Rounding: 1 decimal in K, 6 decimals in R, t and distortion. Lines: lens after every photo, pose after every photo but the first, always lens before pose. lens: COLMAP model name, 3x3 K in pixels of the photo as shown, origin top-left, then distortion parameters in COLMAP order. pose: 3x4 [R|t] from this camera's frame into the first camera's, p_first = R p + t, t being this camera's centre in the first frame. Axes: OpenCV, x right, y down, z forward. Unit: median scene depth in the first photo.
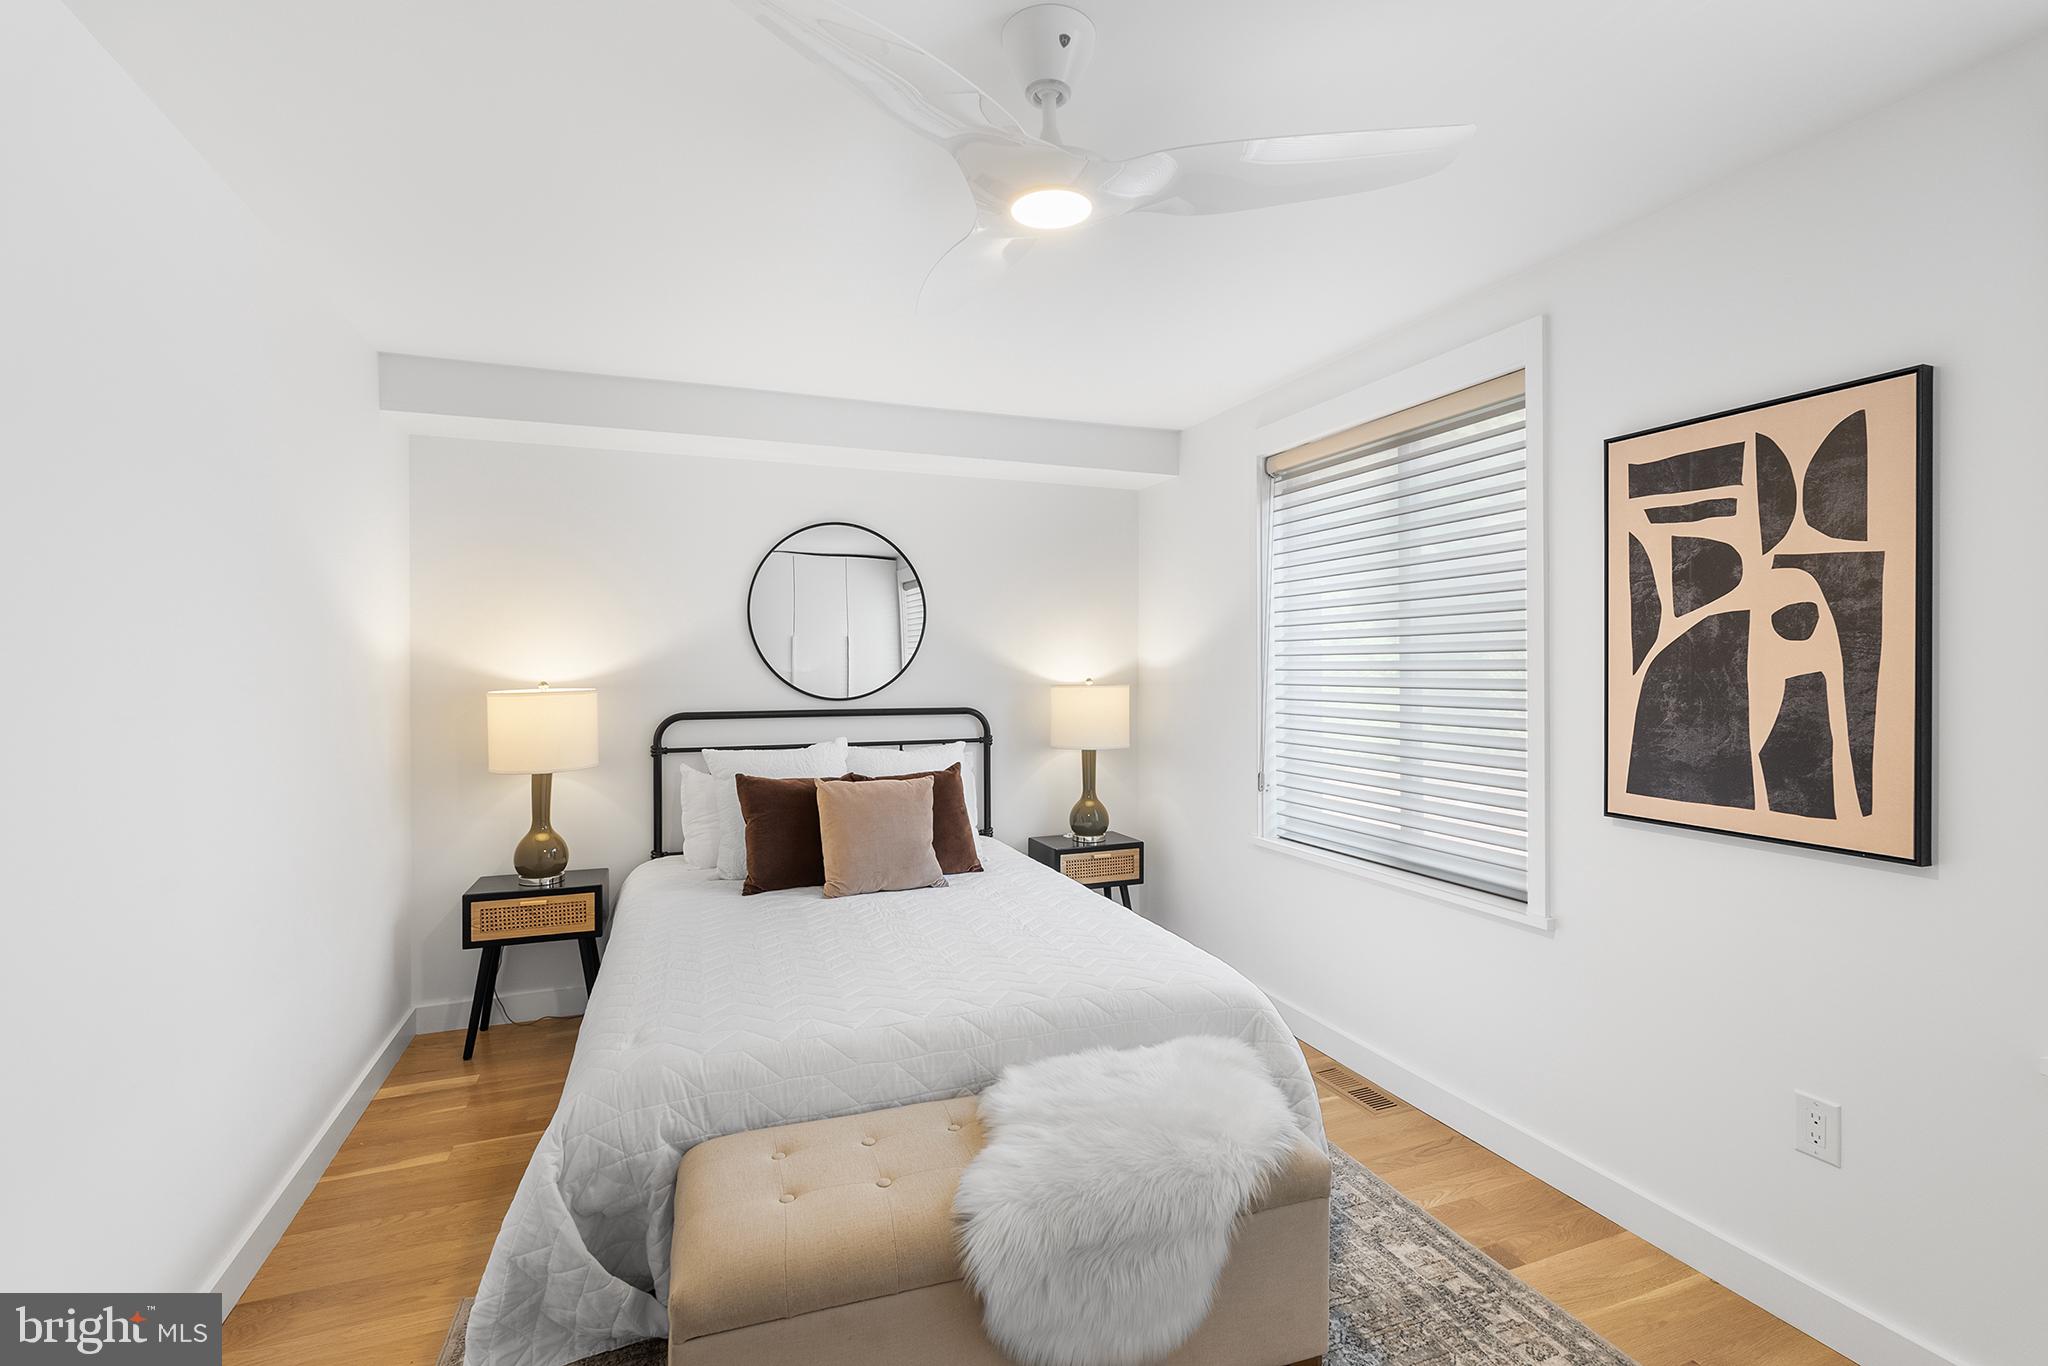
lens RADIAL K [[929.9, 0, 1026.3], [0, 929.9, 669.9], [0, 0, 1]] dist [-0.006362, 0.001052]
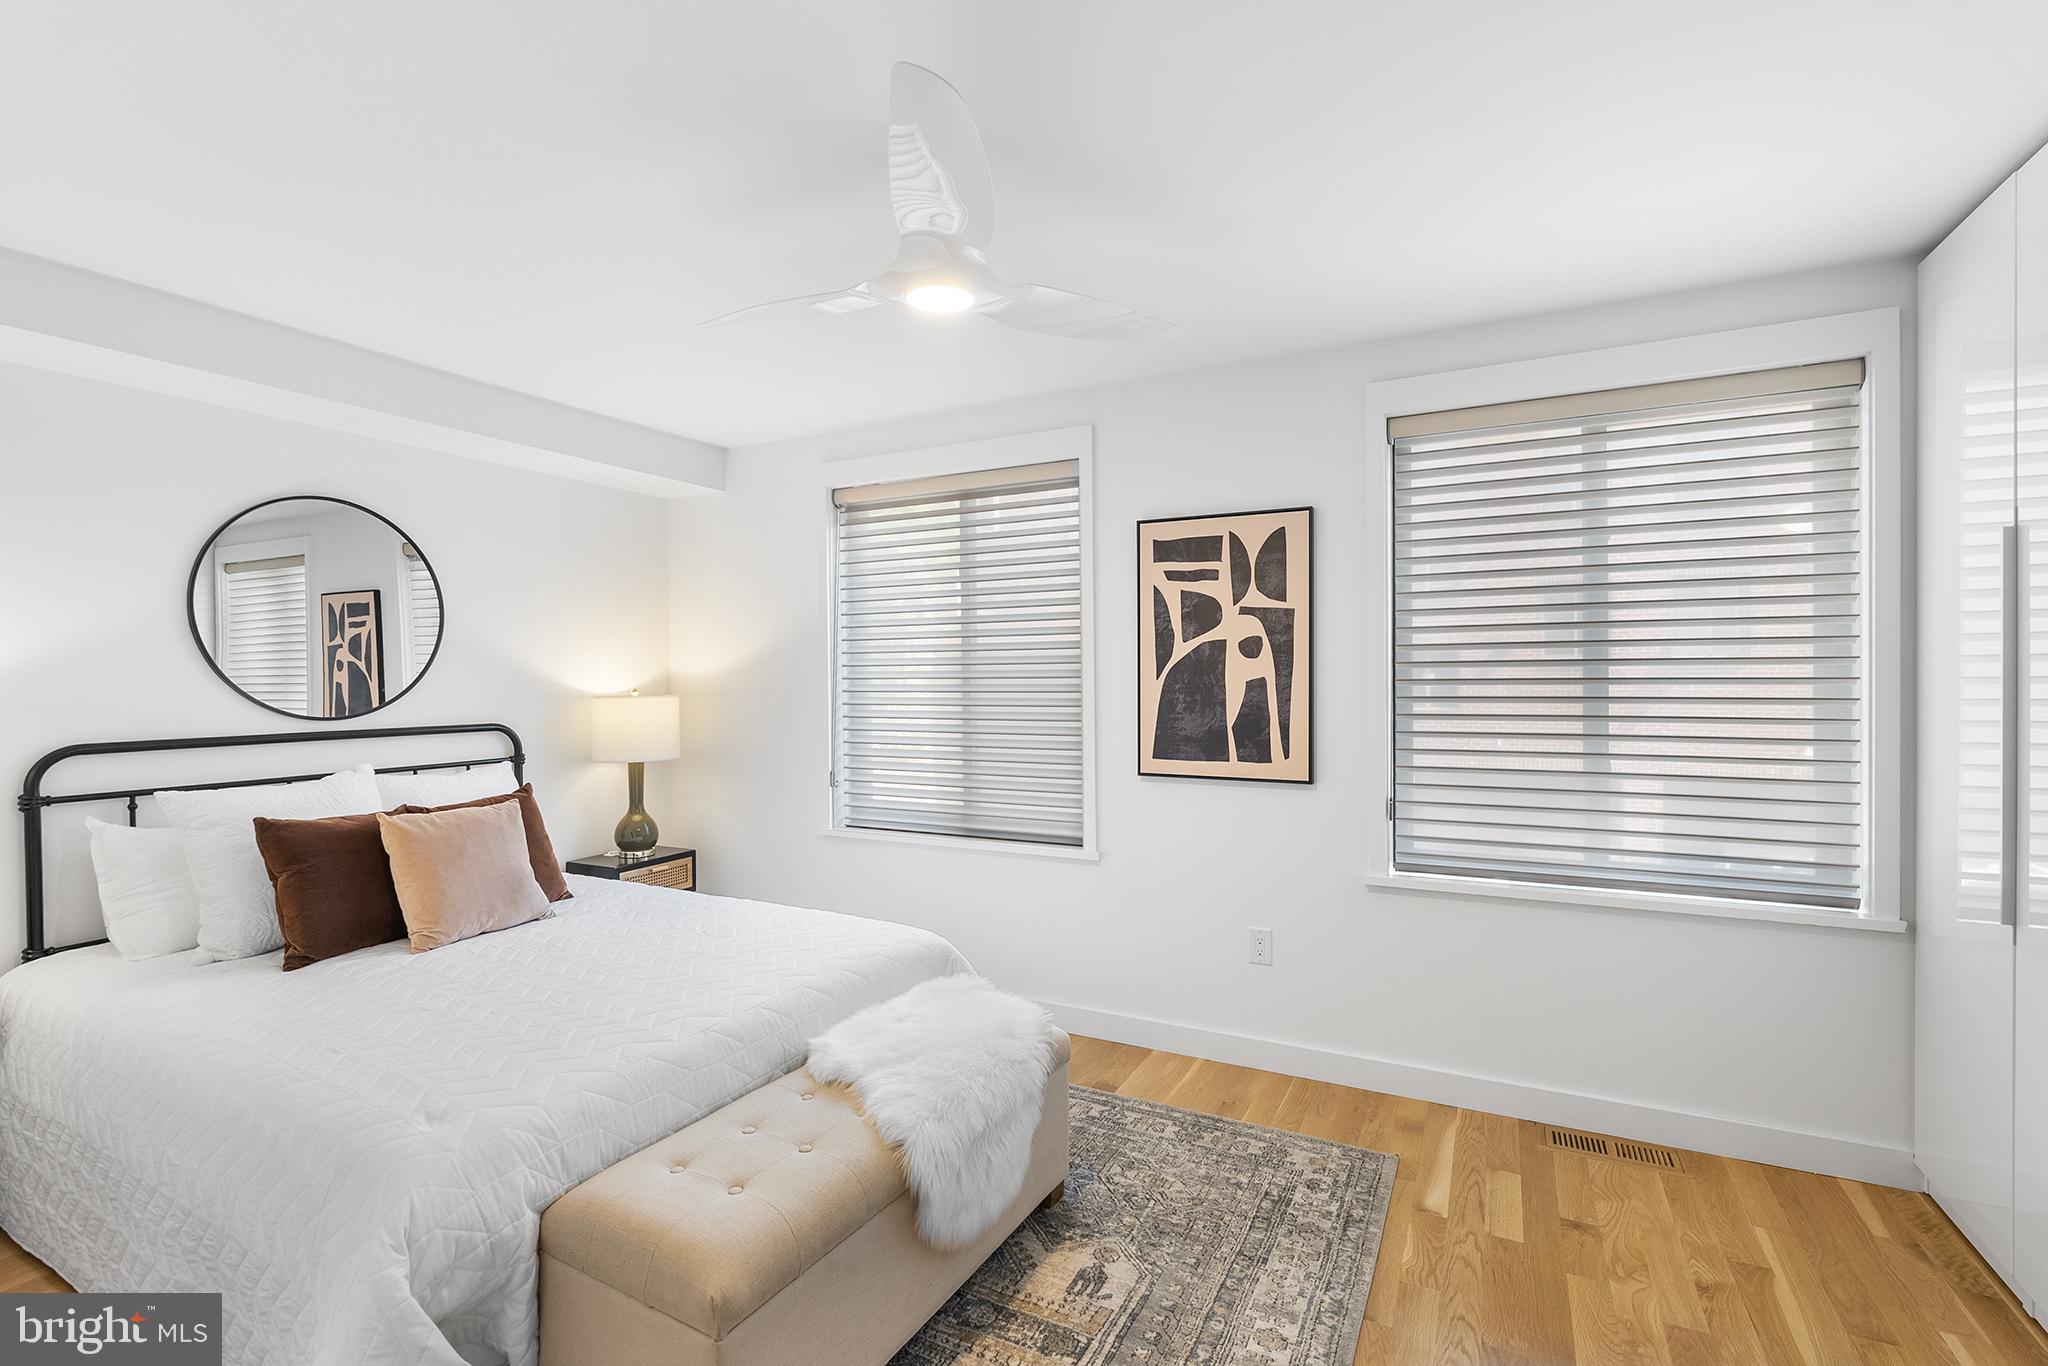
lens RADIAL K [[929.9, 0, 1019.7], [0, 929.9, 687.2], [0, 0, 1]] dist [-0.006362, 0.001052]
pose [[0.749775, -0.010703, 0.661606, -0.510300], [0.006398, 0.999940, 0.008925, 0.002074], [-0.661661, -0.002459, 0.749799, 0.014345]]
